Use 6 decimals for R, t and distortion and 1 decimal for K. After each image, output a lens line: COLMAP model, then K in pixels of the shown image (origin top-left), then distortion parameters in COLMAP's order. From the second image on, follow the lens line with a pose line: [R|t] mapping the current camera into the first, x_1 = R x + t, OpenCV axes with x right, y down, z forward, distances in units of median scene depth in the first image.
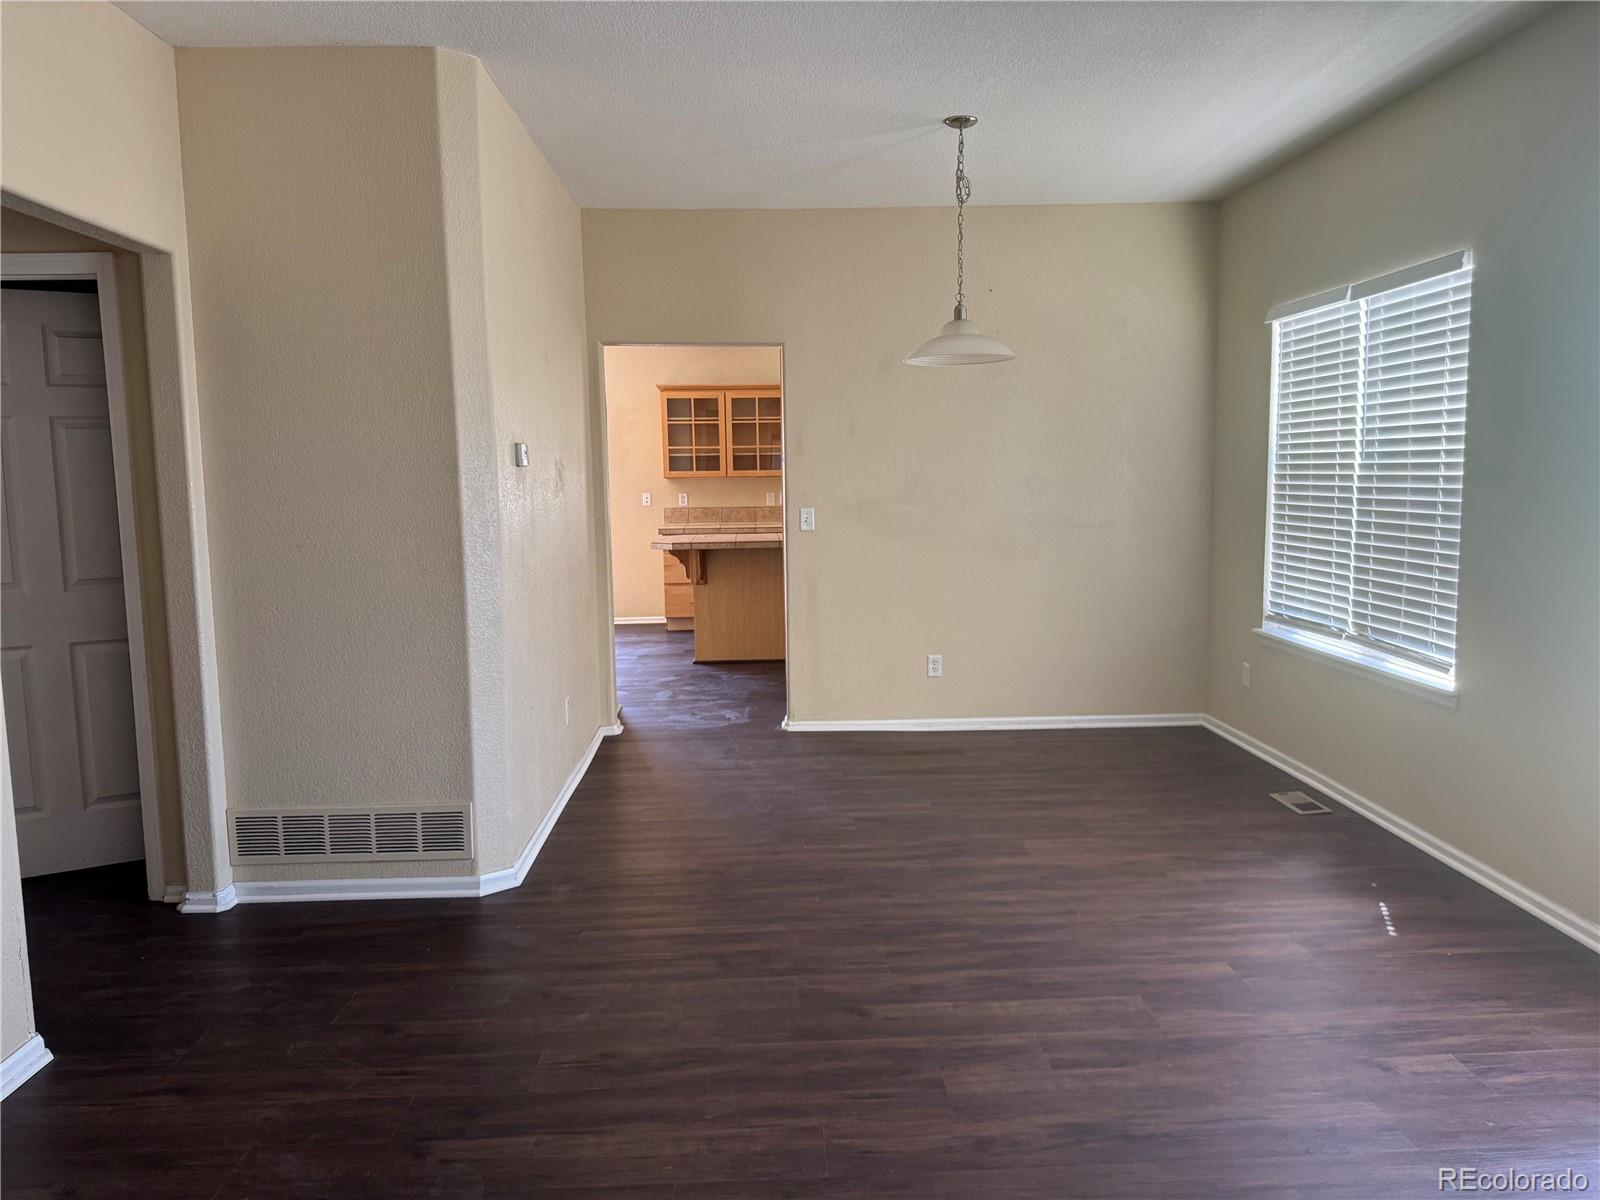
lens RADIAL K [[1137.2, 0, 795.1], [0, 1137.2, 603.9], [0, 0, 1]] dist [0.001861, -0.024874]
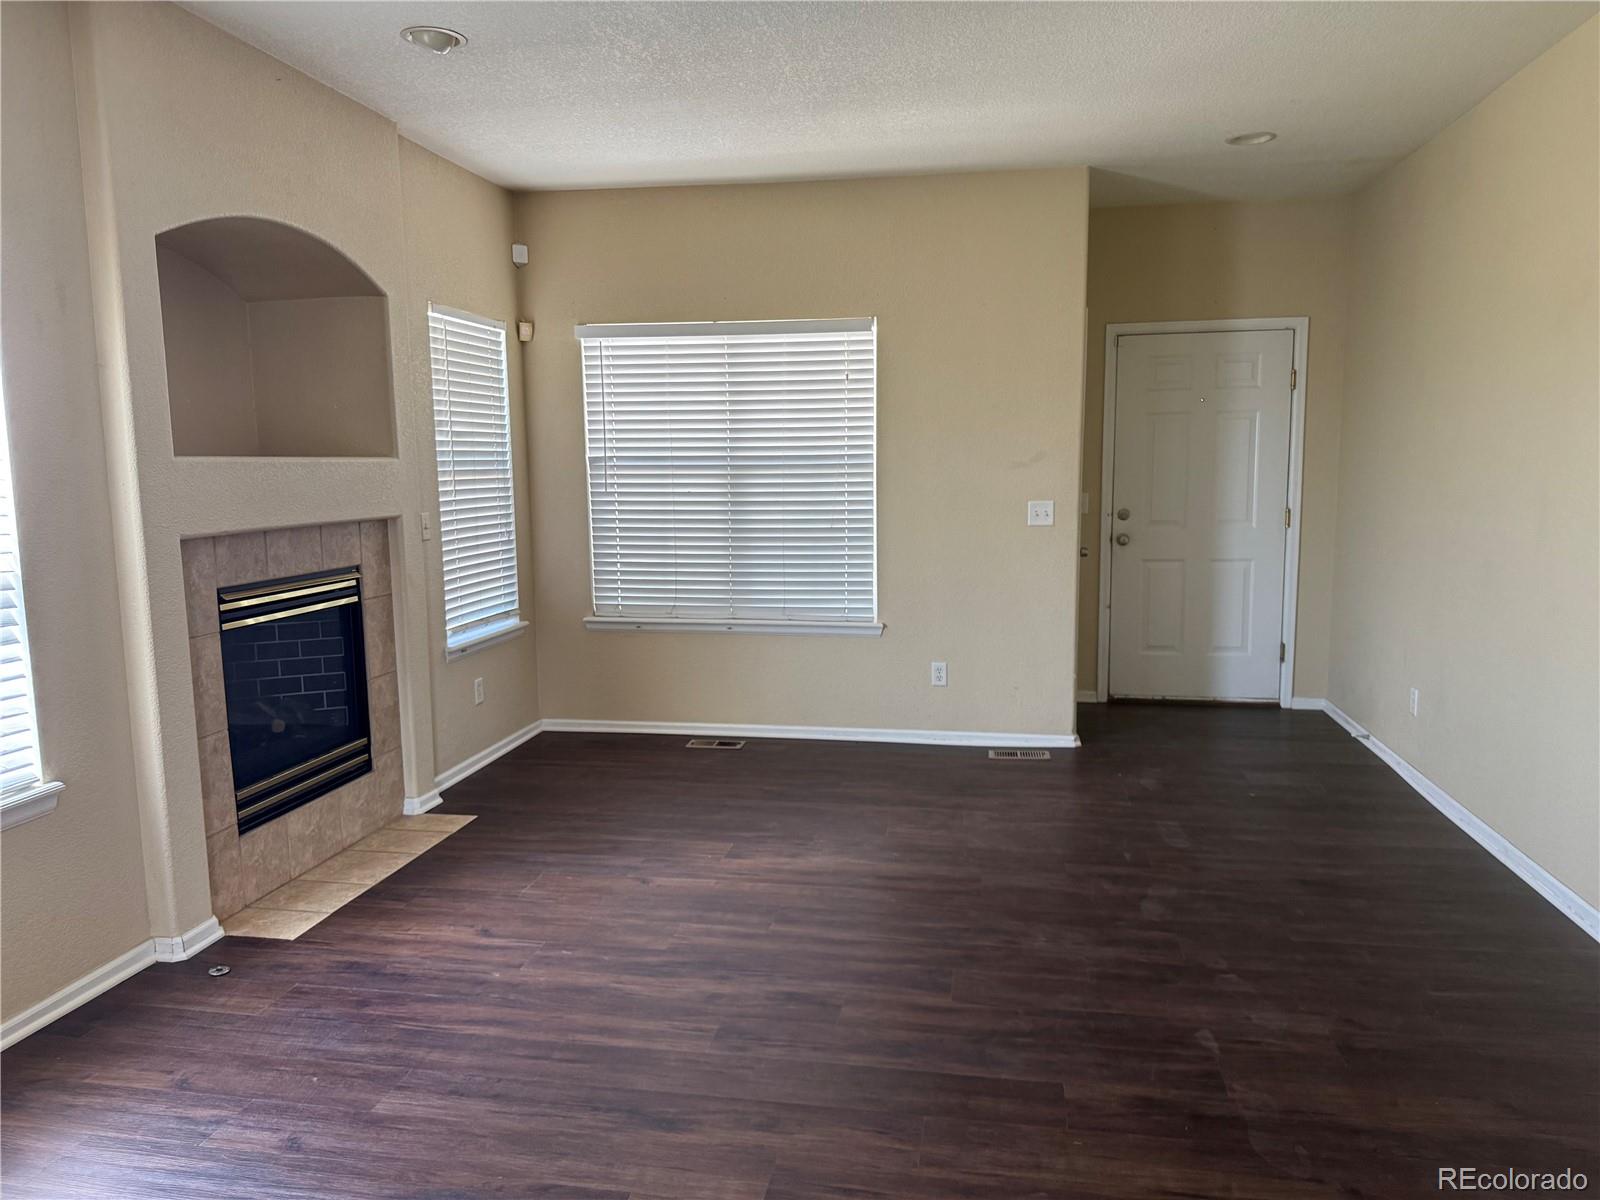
lens RADIAL K [[1137.2, 0, 790.6], [0, 1137.2, 598.3], [0, 0, 1]] dist [0.001861, -0.024874]
pose [[-0.973887, 0.001163, 0.227031, -0.089039], [0.056285, 0.970006, 0.236474, -0.232022], [-0.219947, 0.243077, -0.944742, 1.830362]]
